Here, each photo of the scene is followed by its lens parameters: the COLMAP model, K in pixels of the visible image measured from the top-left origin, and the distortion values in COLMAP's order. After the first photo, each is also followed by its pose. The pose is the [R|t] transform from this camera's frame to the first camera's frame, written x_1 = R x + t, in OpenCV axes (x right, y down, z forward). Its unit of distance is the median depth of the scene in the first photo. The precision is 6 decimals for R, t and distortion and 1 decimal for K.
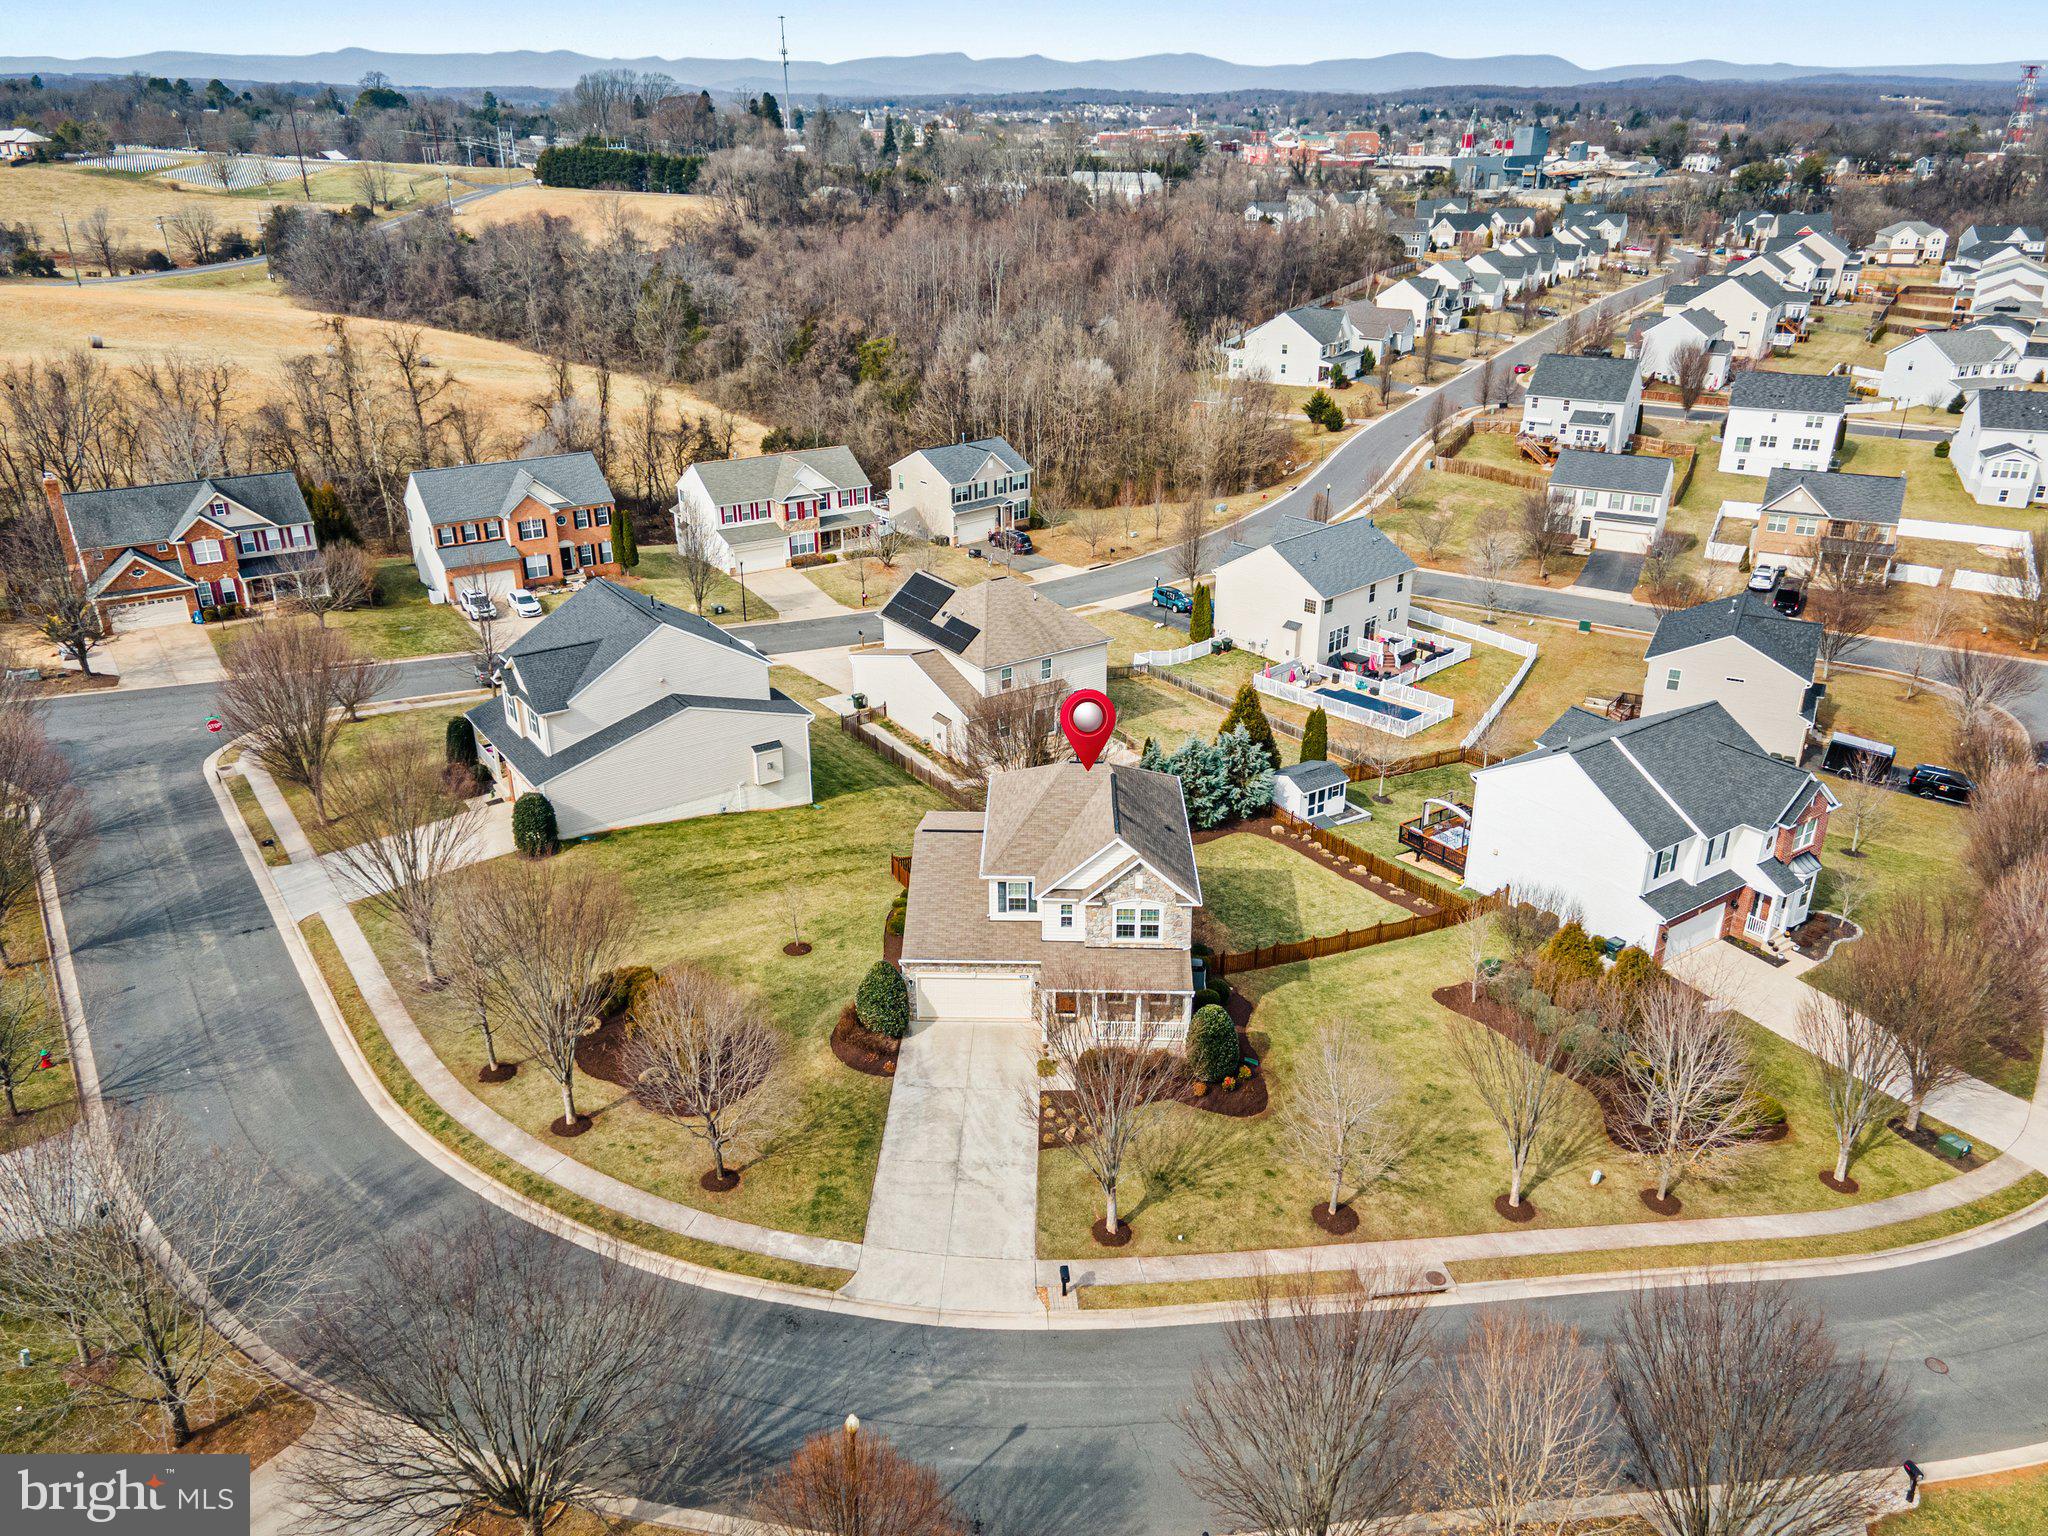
lens RADIAL K [[1555.3, 0, 1022.2], [0, 1555.3, 744.8], [0, 0, 1]] dist [0.040753, 0.036389]
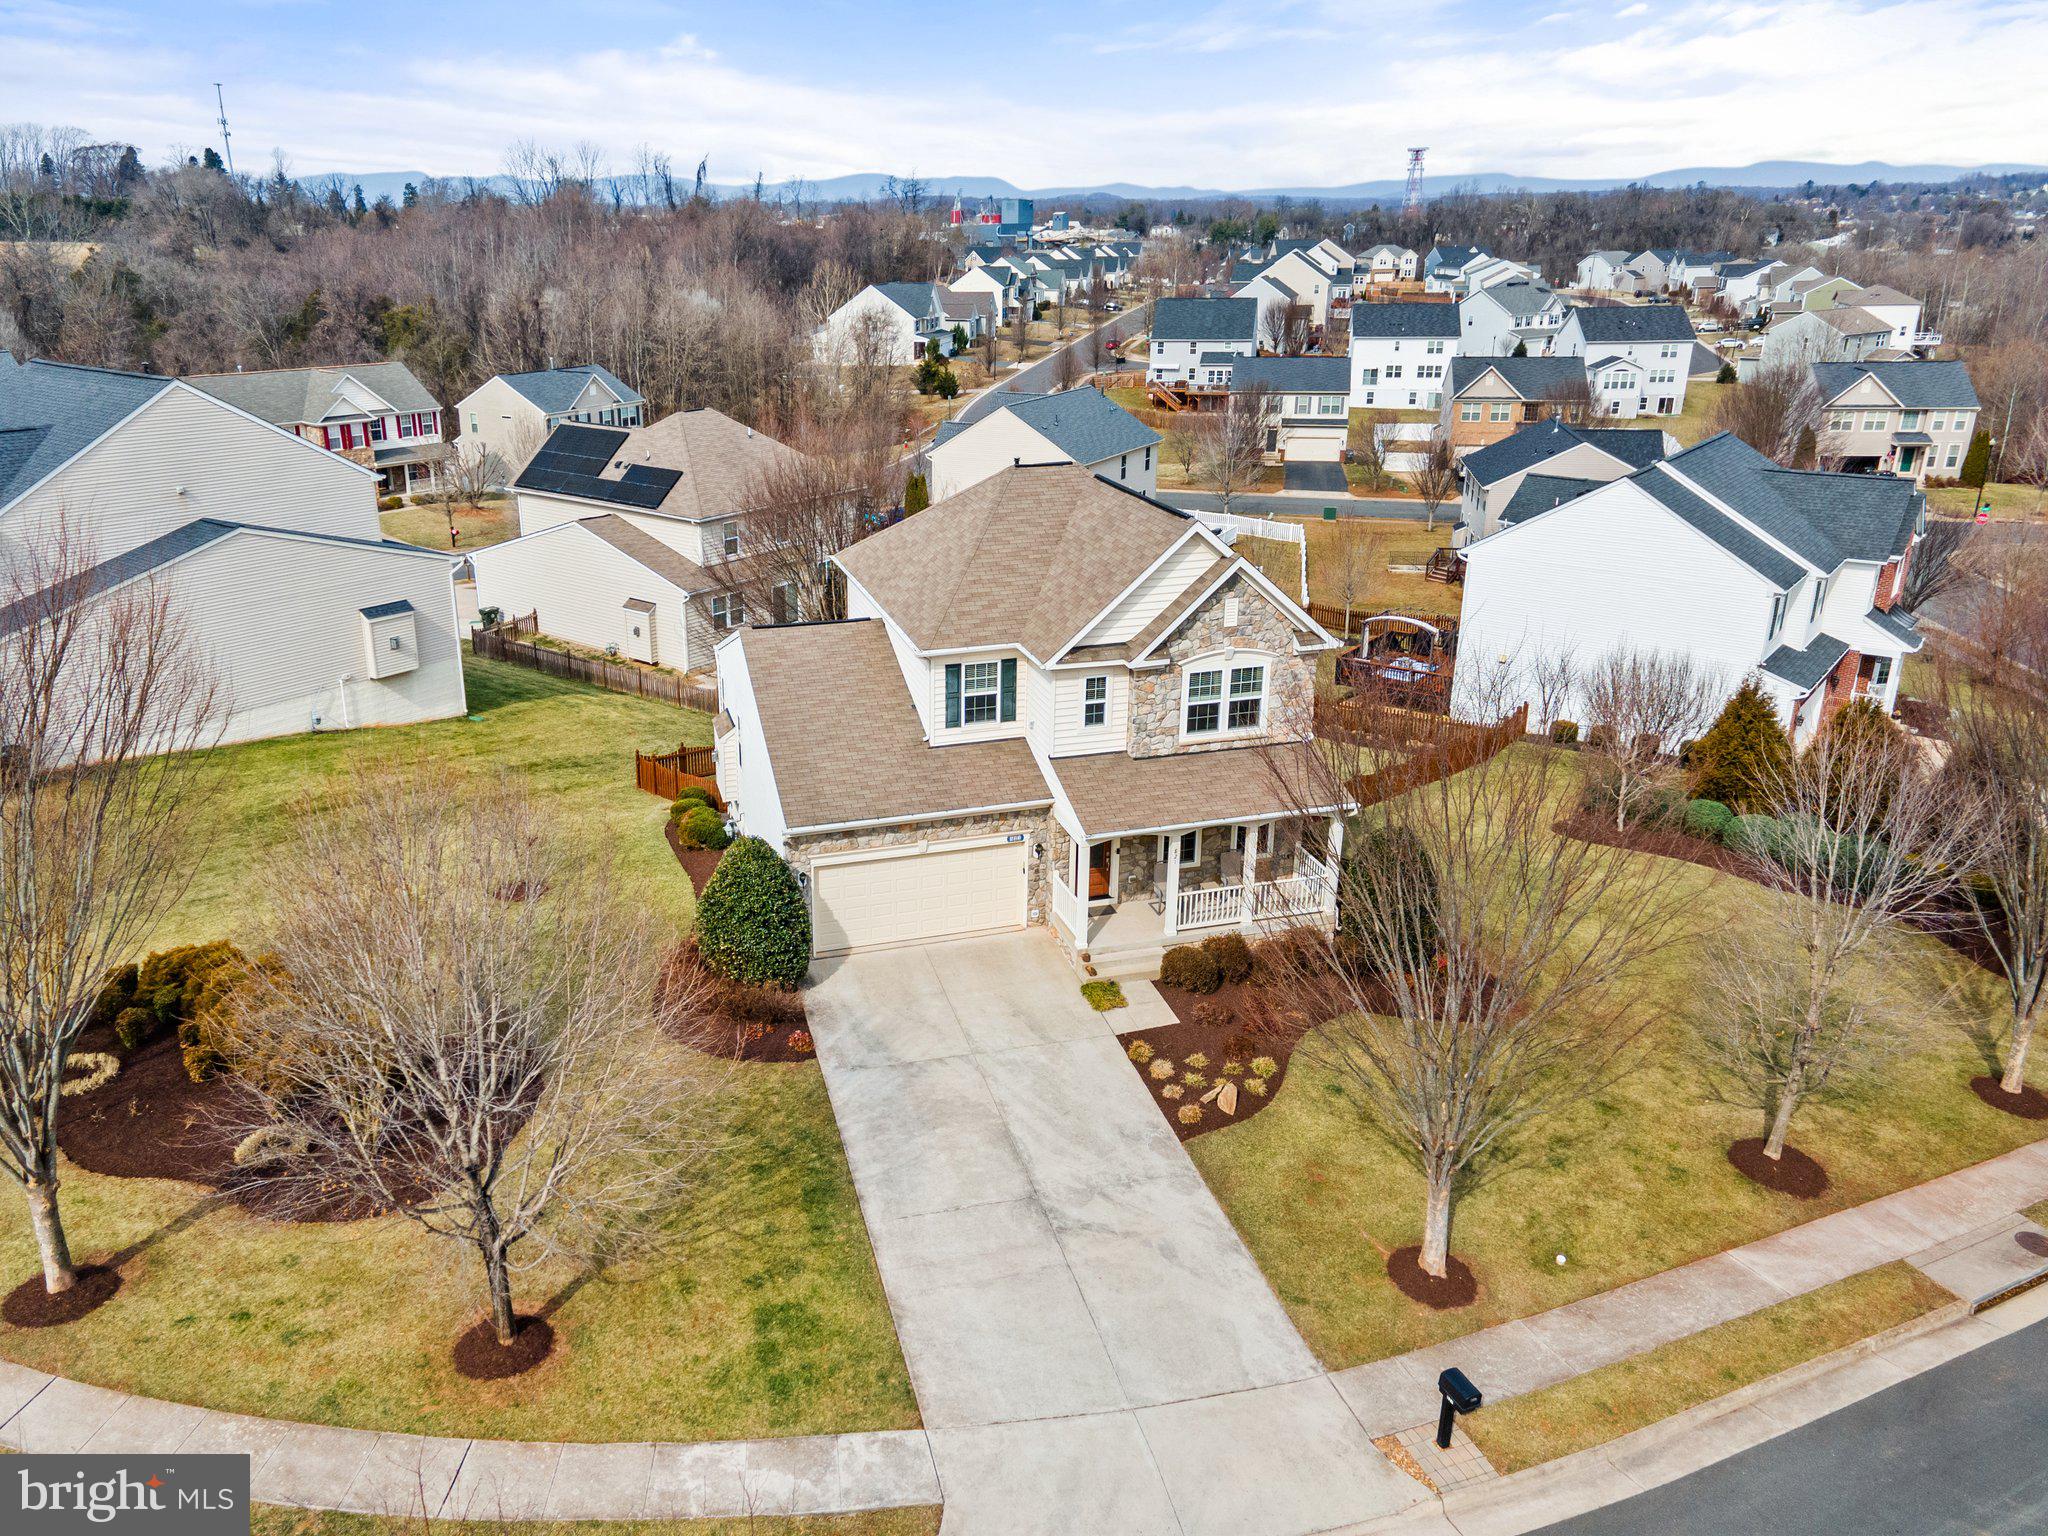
lens RADIAL K [[1518.8, 0, 967.9], [0, 1518.8, 717.6], [0, 0, 1]] dist [0.050079, 0.006452]
pose [[0.957017, -0.101113, 0.271837, -0.080299], [0.124768, 0.989632, -0.071149, 0.077052], [-0.261824, 0.102008, 0.959710, 0.273419]]
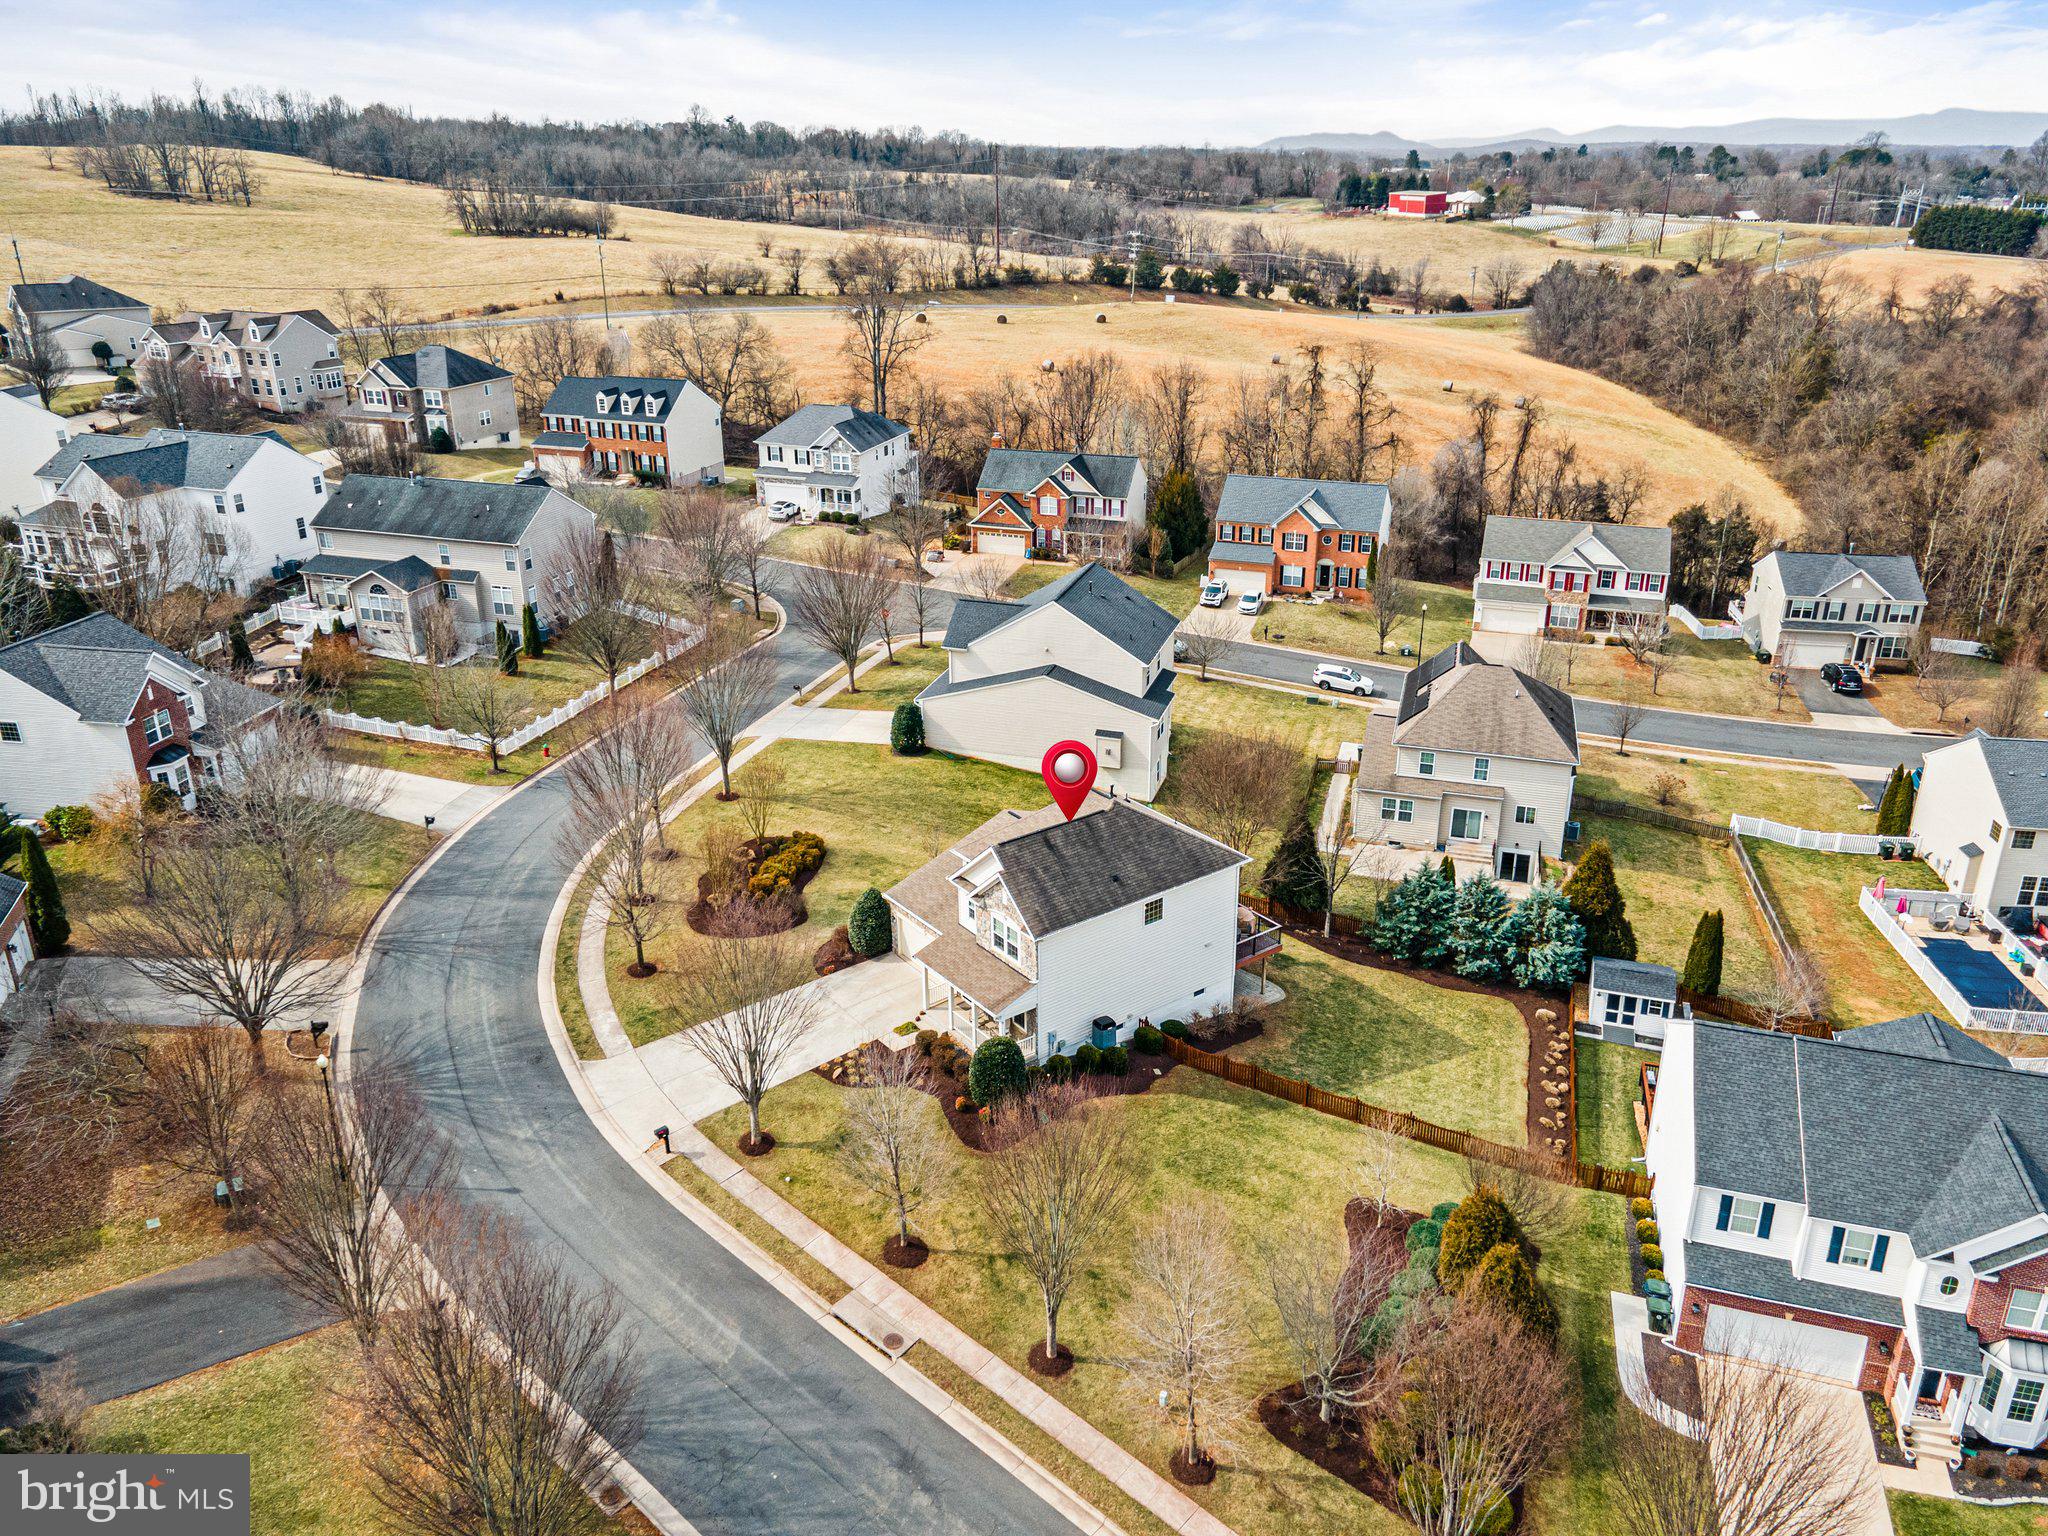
lens RADIAL K [[1557.9, 0, 998.6], [0, 1557.9, 676.2], [0, 0, 1]] dist [0.049776, -0.003675]
pose [[0.607474, 0.254098, -0.752602, 0.425697], [-0.308313, 0.948601, 0.071413, -0.064455], [0.732065, 0.188655, 0.654592, 0.151025]]
